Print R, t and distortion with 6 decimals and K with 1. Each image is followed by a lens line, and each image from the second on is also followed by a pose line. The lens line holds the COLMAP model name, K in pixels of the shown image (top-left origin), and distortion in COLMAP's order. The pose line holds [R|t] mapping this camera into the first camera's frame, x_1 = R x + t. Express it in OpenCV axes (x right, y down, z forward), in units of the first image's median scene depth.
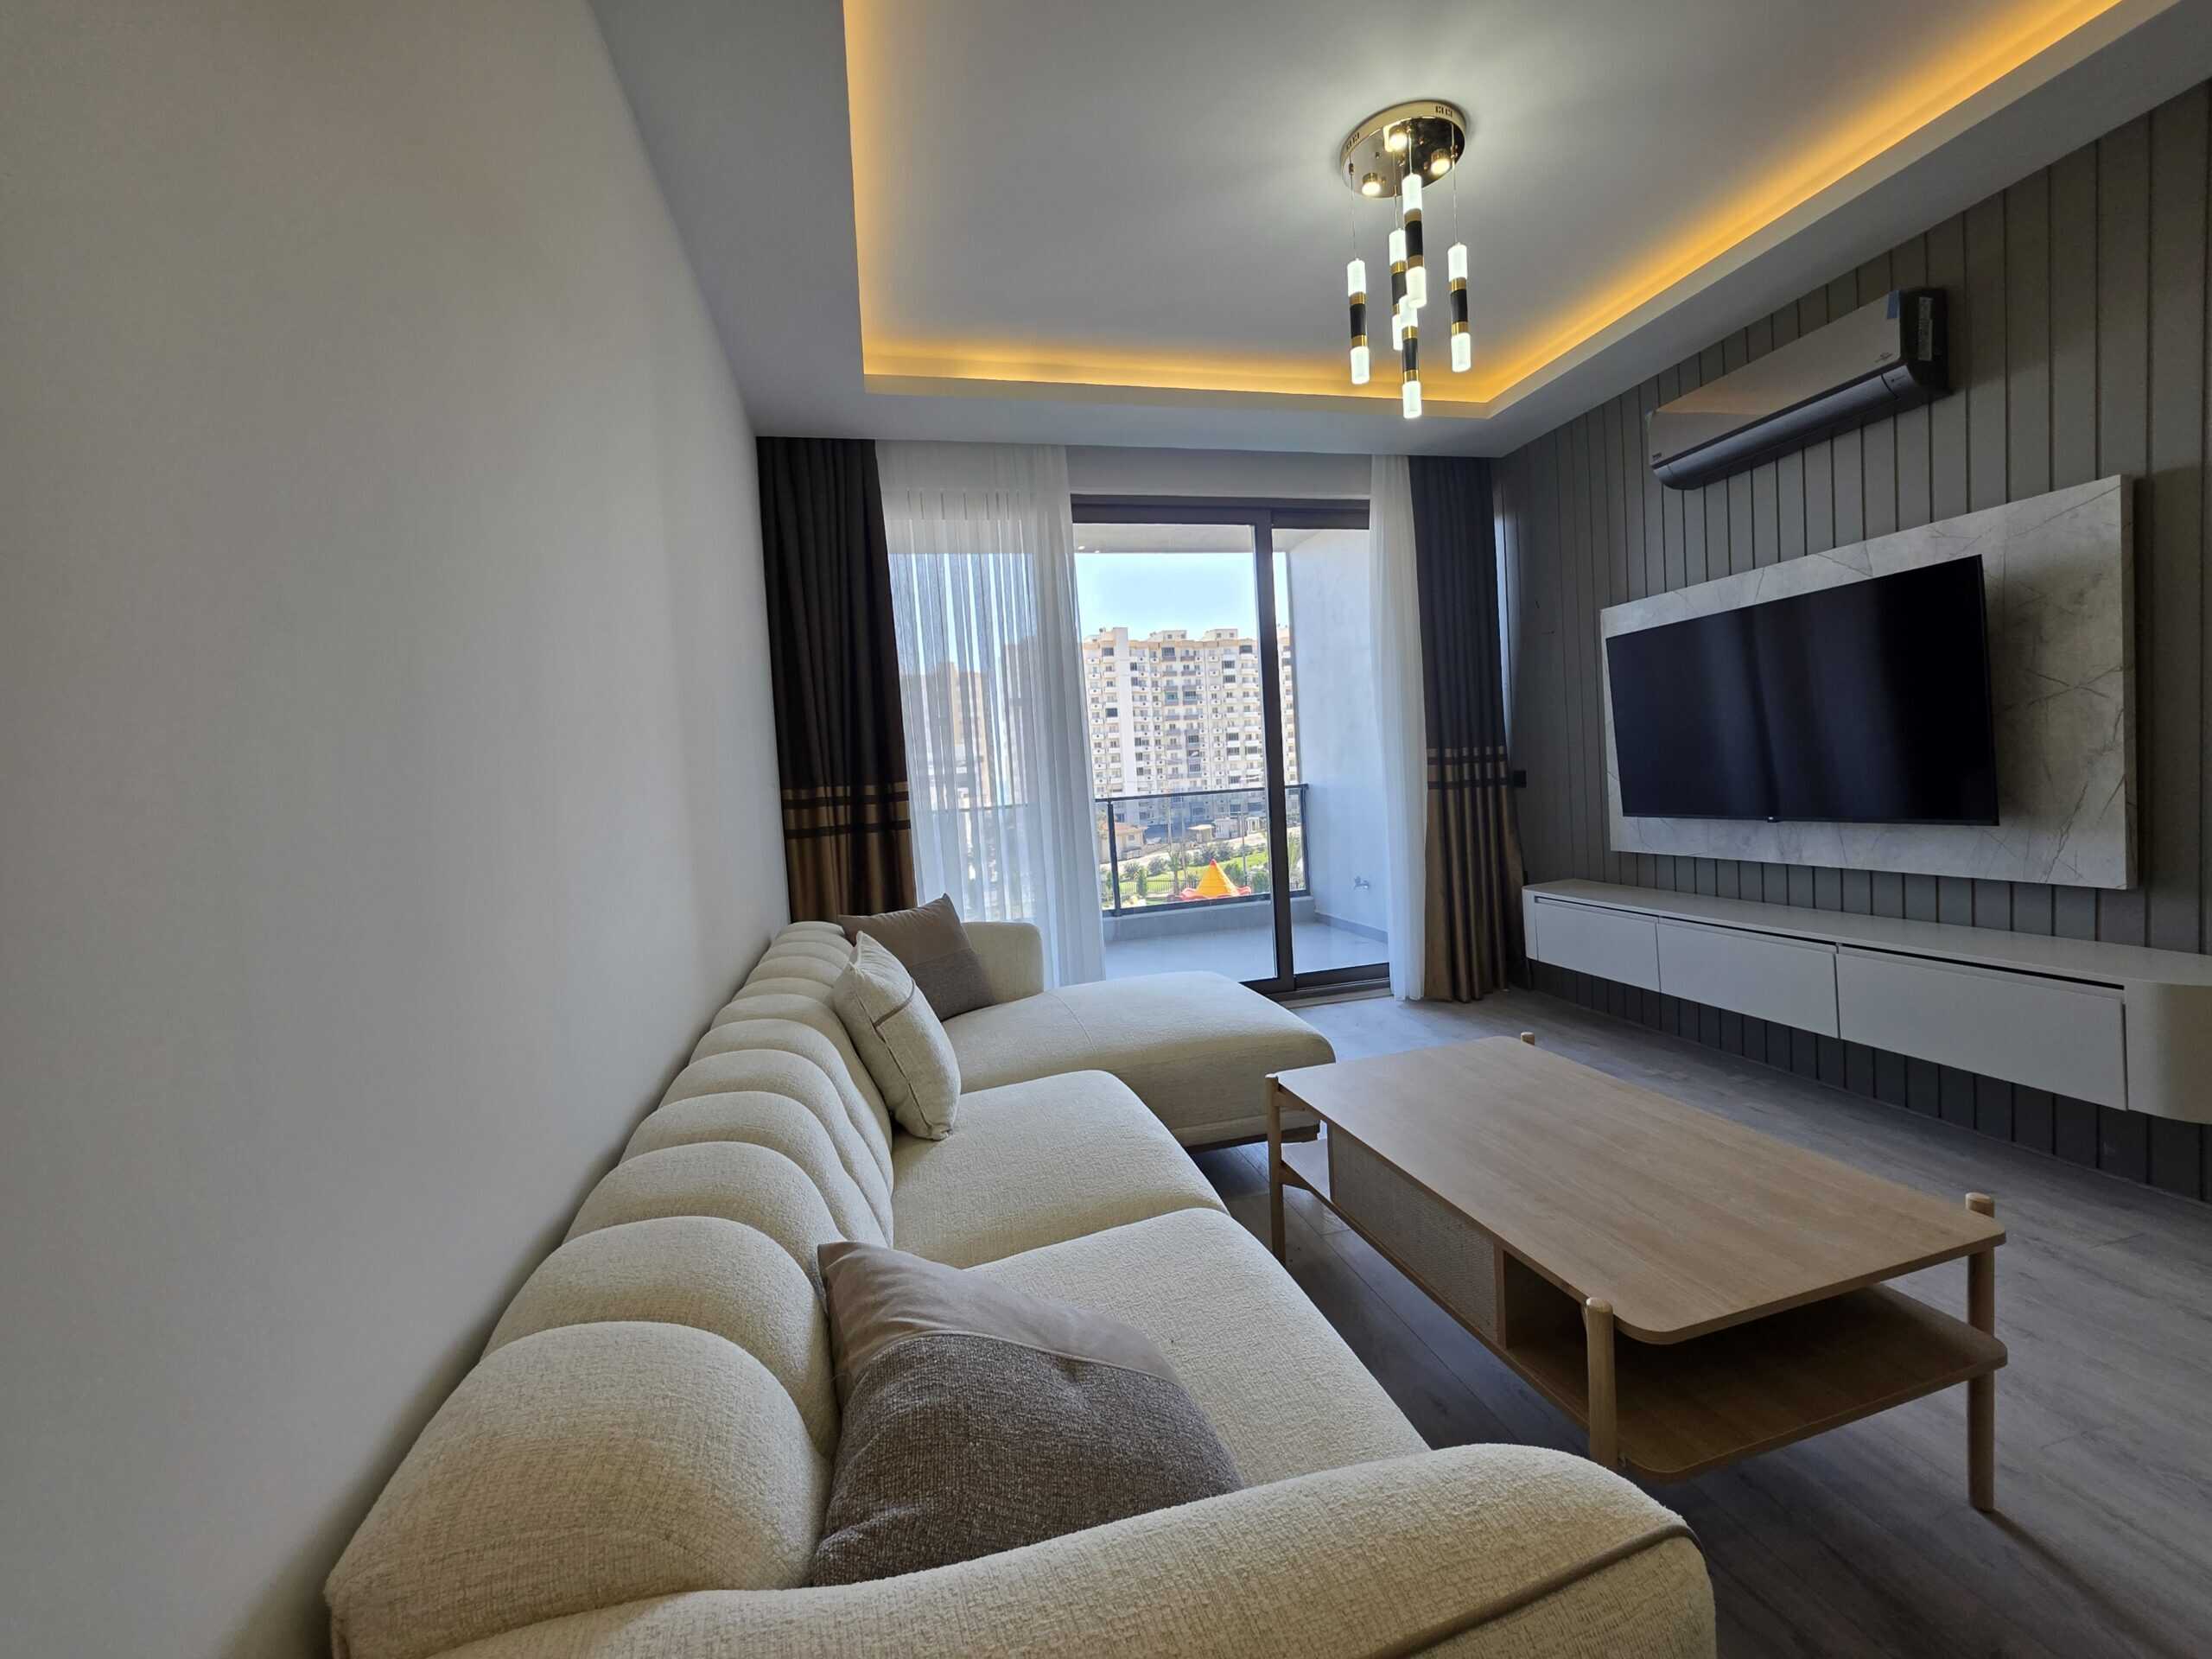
lens RADIAL K [[896.3, 0, 1112.0], [0, 896.3, 824.0], [0, 0, 1]] dist [-0.000529, 0.000221]
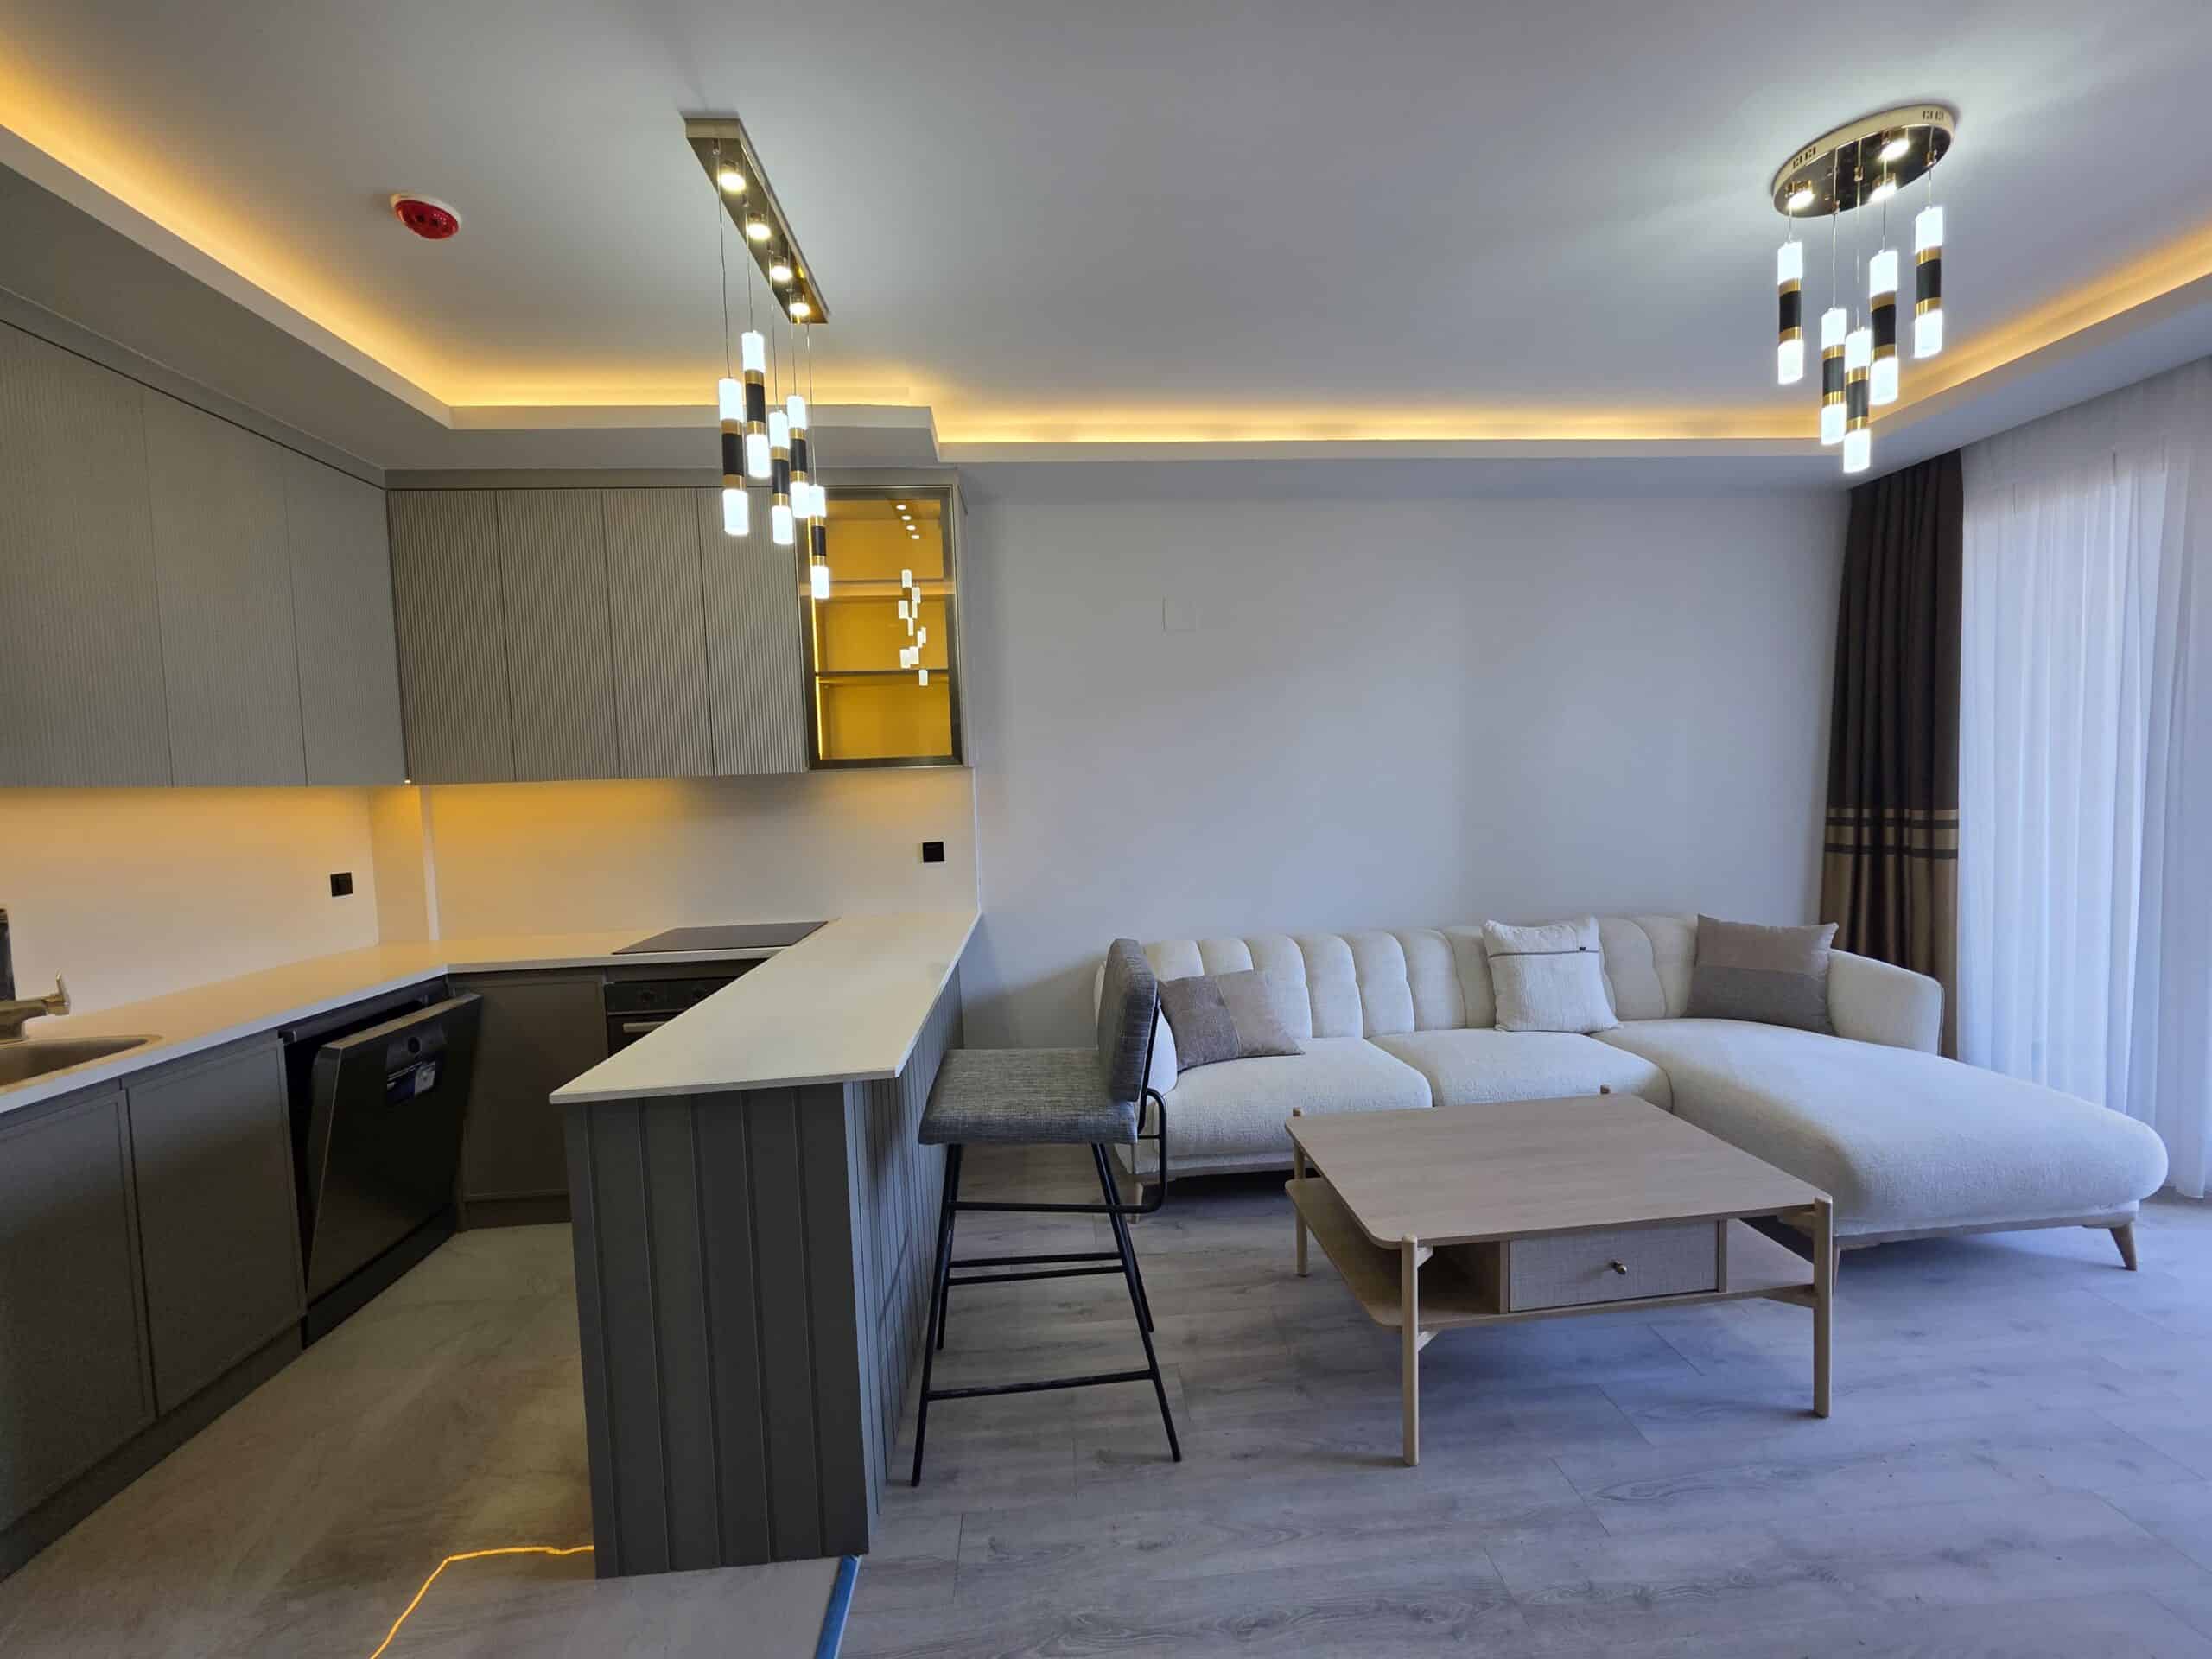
lens RADIAL K [[887.1, 0, 1113.6], [0, 887.1, 825.0], [0, 0, 1]] dist [0.000702, 0.000450]
pose [[-0.172225, 0.116546, -0.978139, 0.846176], [-0.015290, 0.992540, 0.120954, -0.131518], [0.984939, 0.035787, -0.169159, 0.285013]]
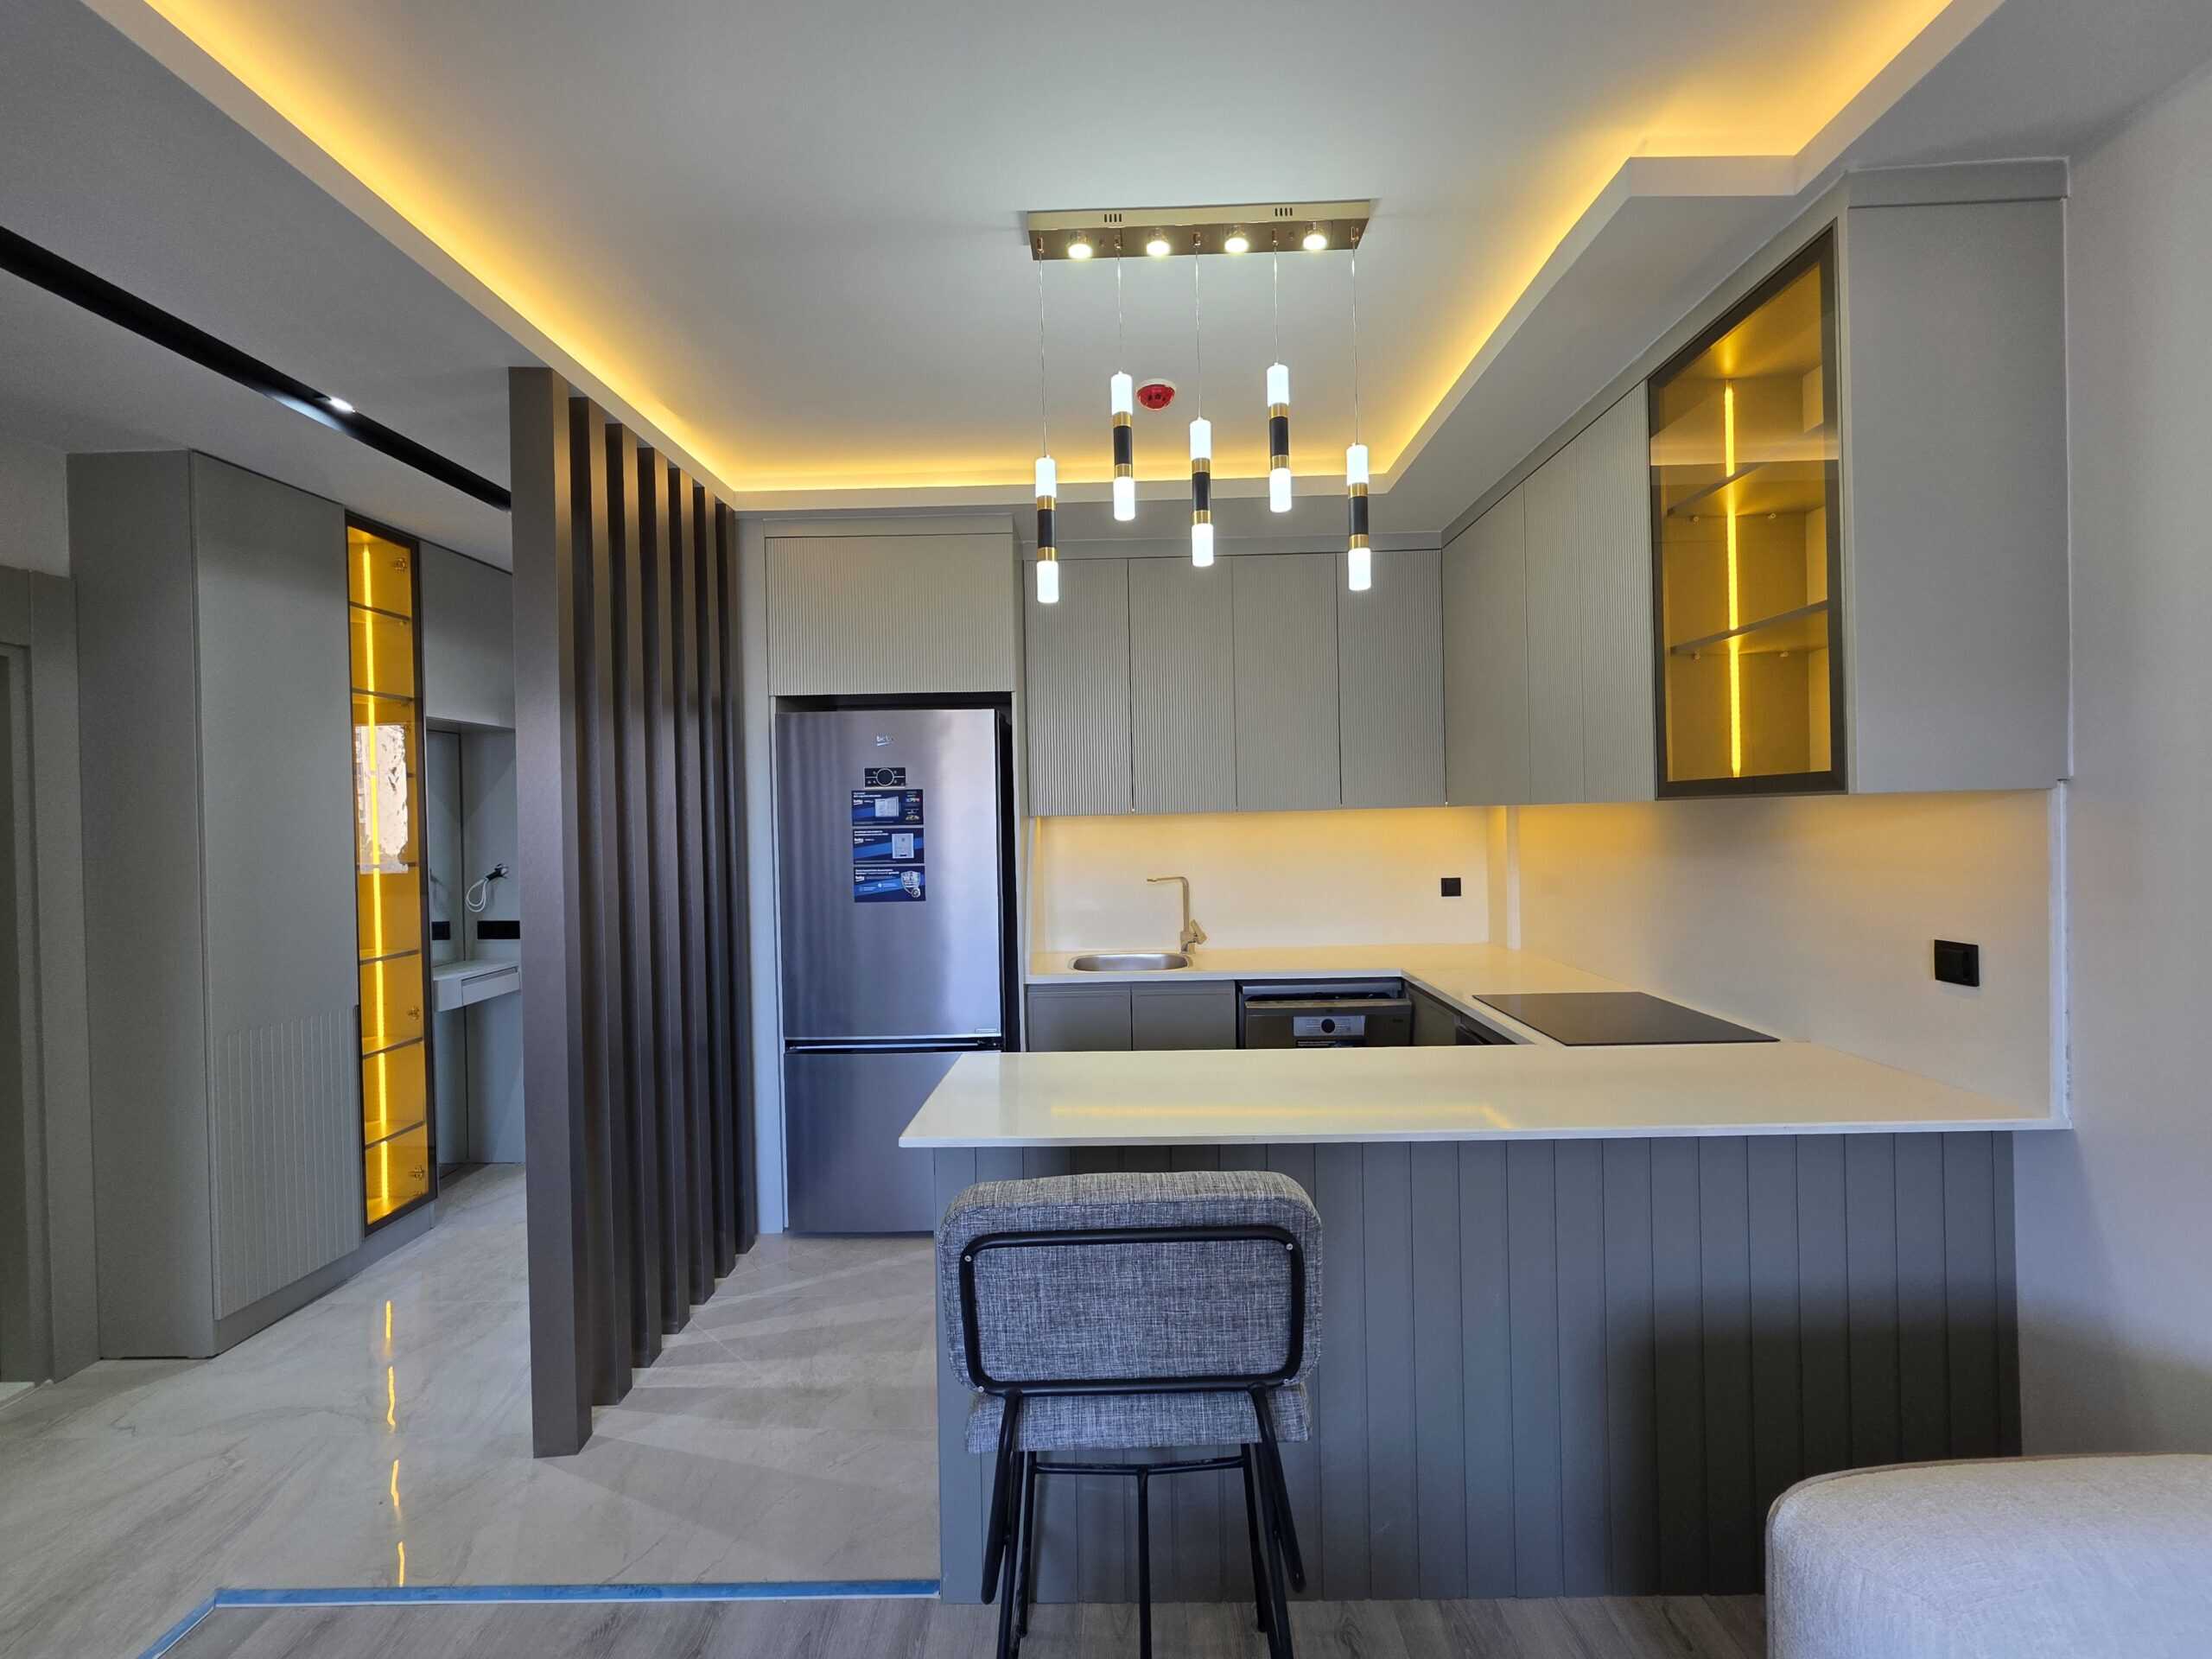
lens RADIAL K [[892.1, 0, 1106.0], [0, 892.1, 829.5], [0, 0, 1]] dist [-0.001252, -0.000107]
pose [[-0.960810, 0.079651, 0.265519, 0.218413], [0.097112, 0.993847, 0.053274, -0.122442], [-0.259641, 0.076971, -0.962633, 0.521456]]
